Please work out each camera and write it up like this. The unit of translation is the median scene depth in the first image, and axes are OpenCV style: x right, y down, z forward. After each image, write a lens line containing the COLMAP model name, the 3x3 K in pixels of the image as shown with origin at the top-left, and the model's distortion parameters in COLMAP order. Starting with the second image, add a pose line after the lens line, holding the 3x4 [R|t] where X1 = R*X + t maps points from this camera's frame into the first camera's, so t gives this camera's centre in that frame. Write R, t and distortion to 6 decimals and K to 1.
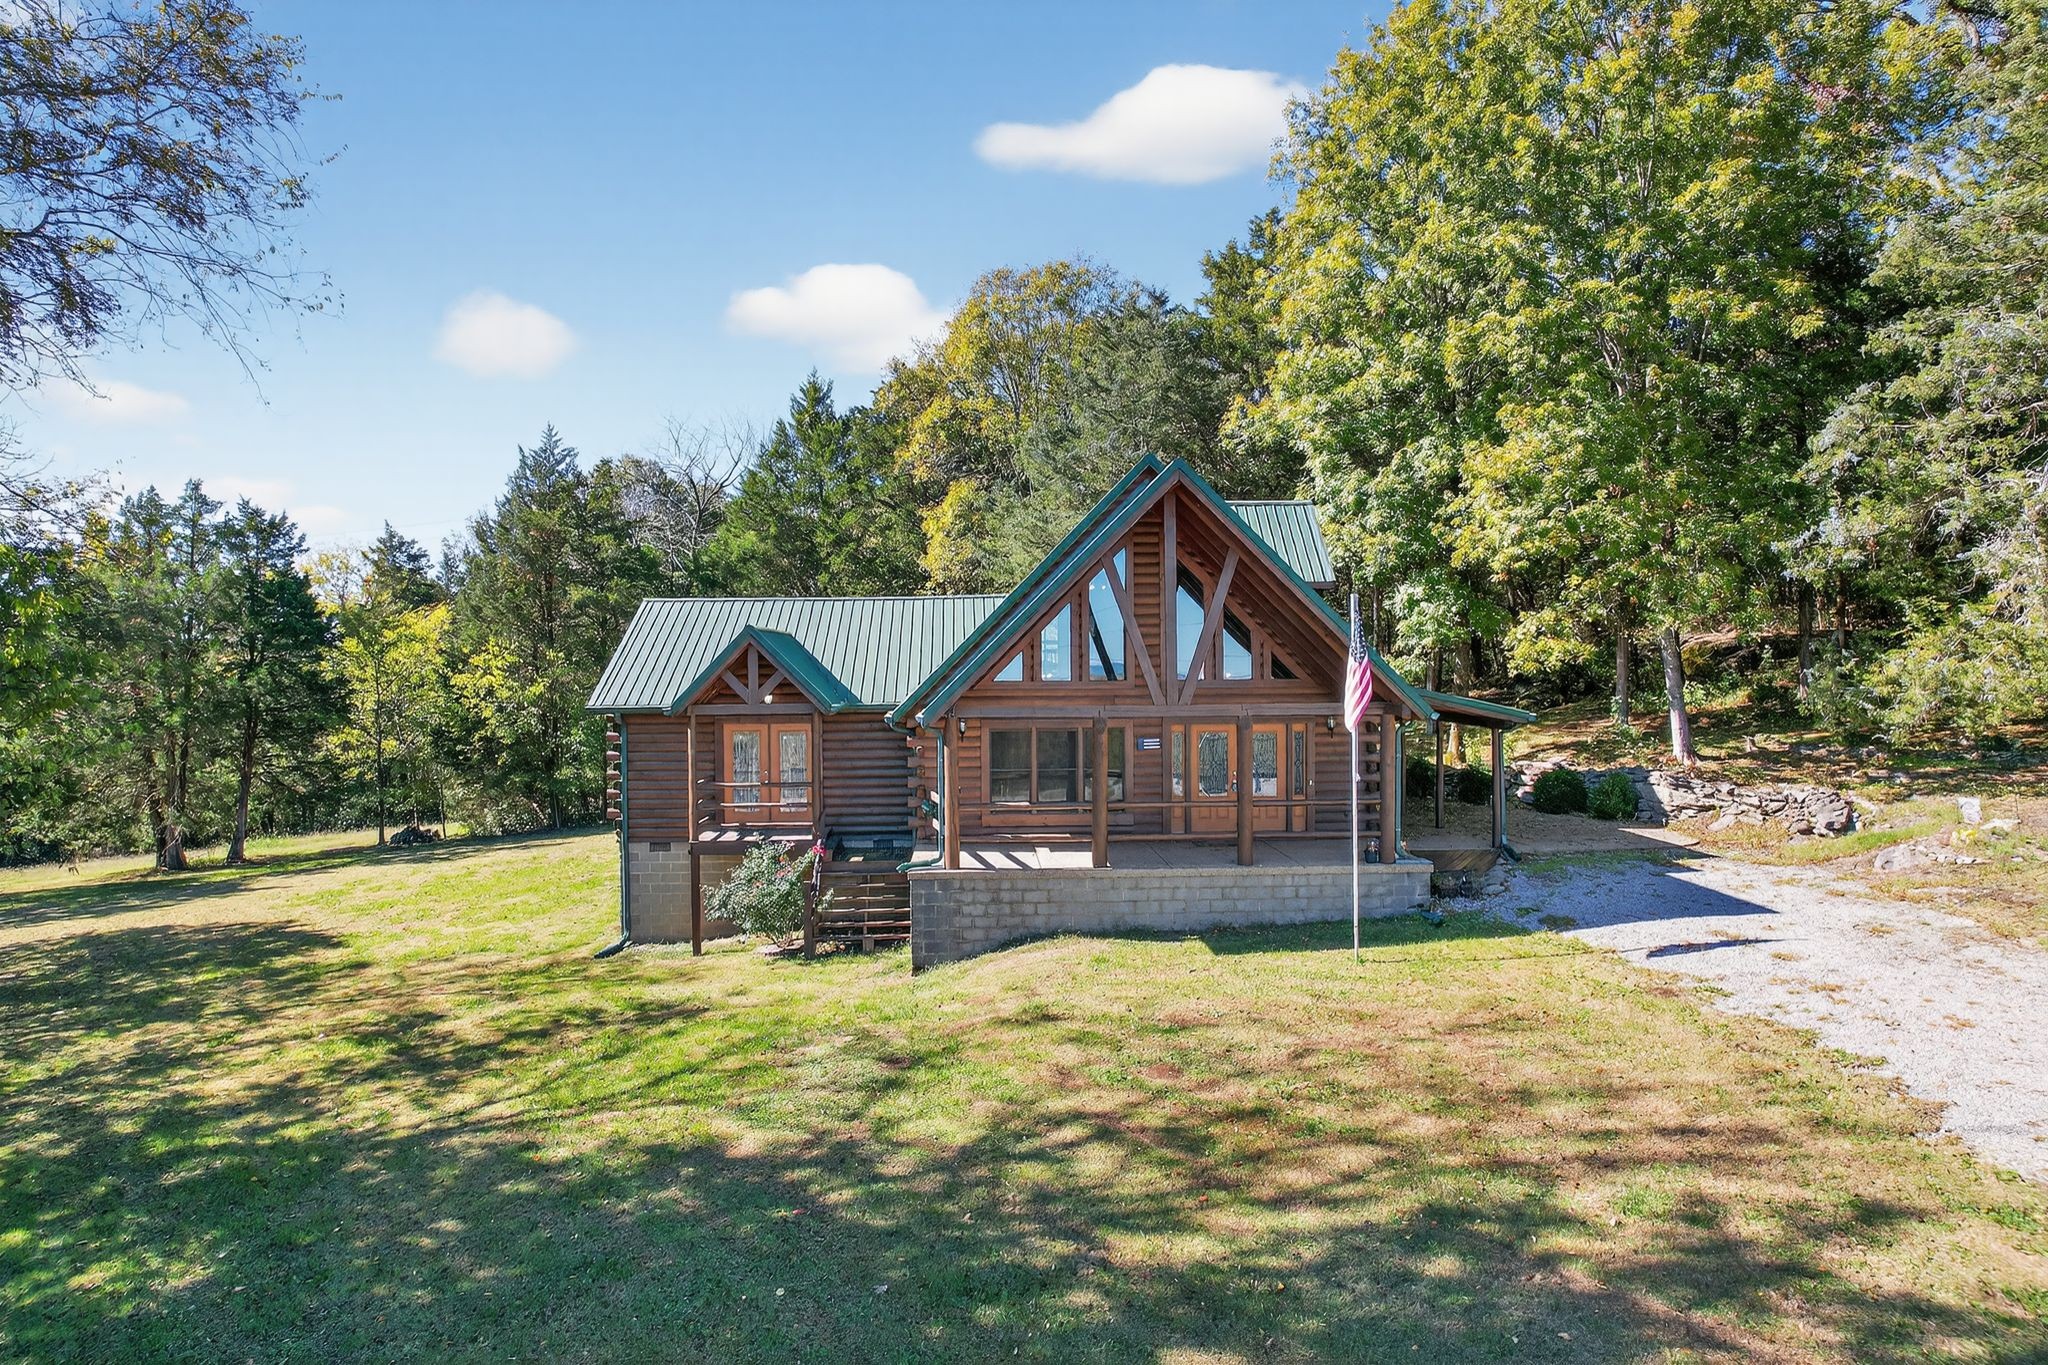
lens RADIAL K [[1478.7, 0, 1024.0], [0, 1478.7, 682.5], [0, 0, 1]] dist [-0.005991, -0.003987]
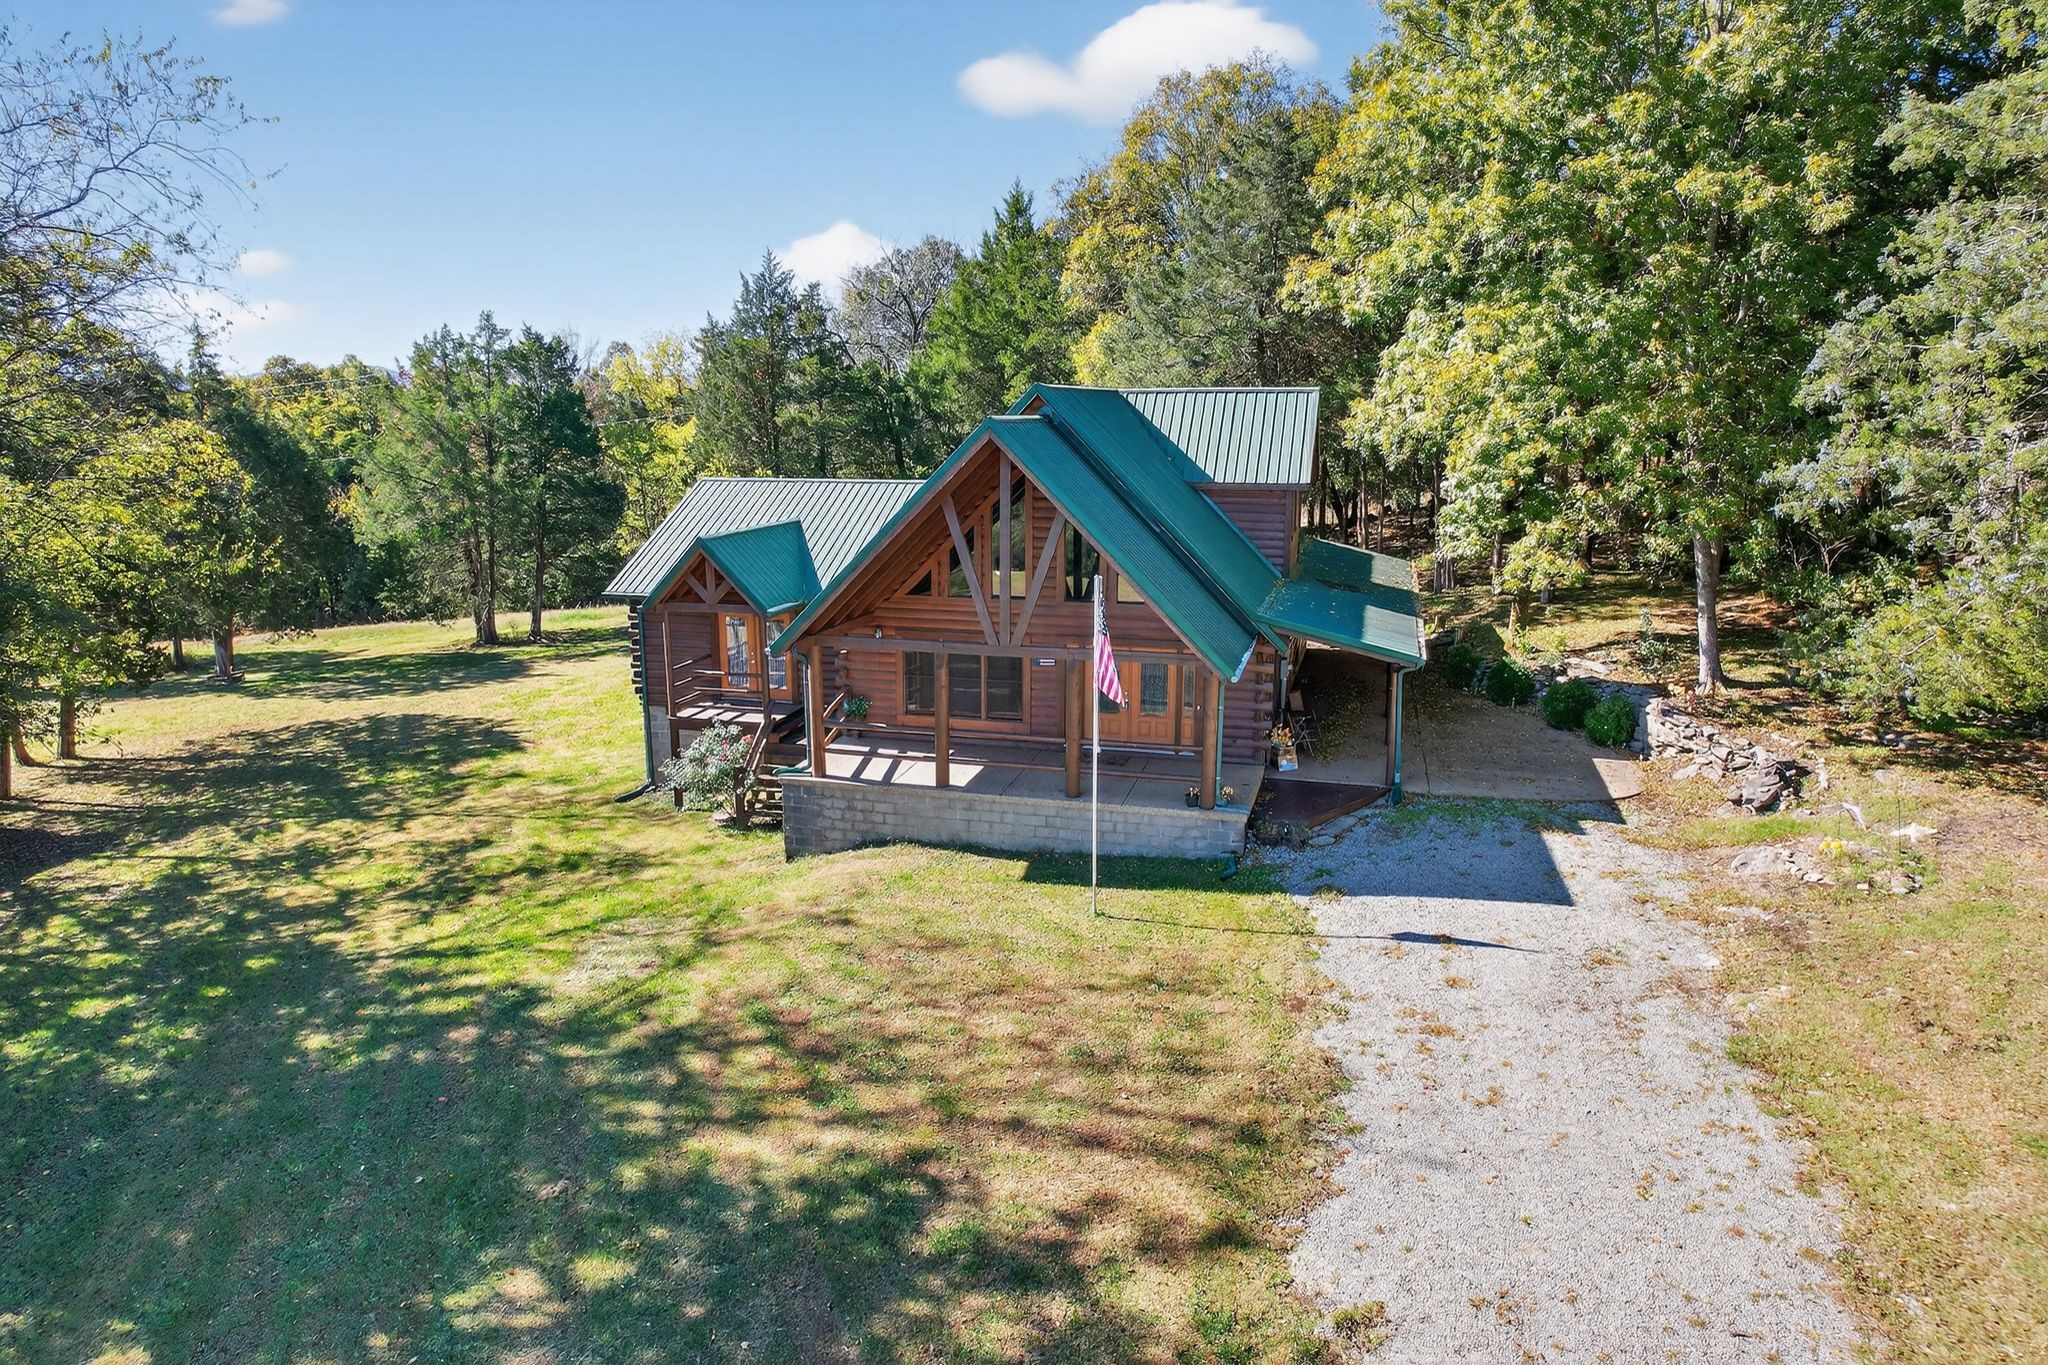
lens RADIAL K [[1478.7, 0, 1024.0], [0, 1478.7, 682.5], [0, 0, 1]] dist [-0.005991, -0.003987]
pose [[0.940505, 0.077063, -0.330926, 0.330370], [-0.007609, 0.978473, 0.206232, -0.125982], [0.339696, -0.191444, 0.920845, 0.016400]]
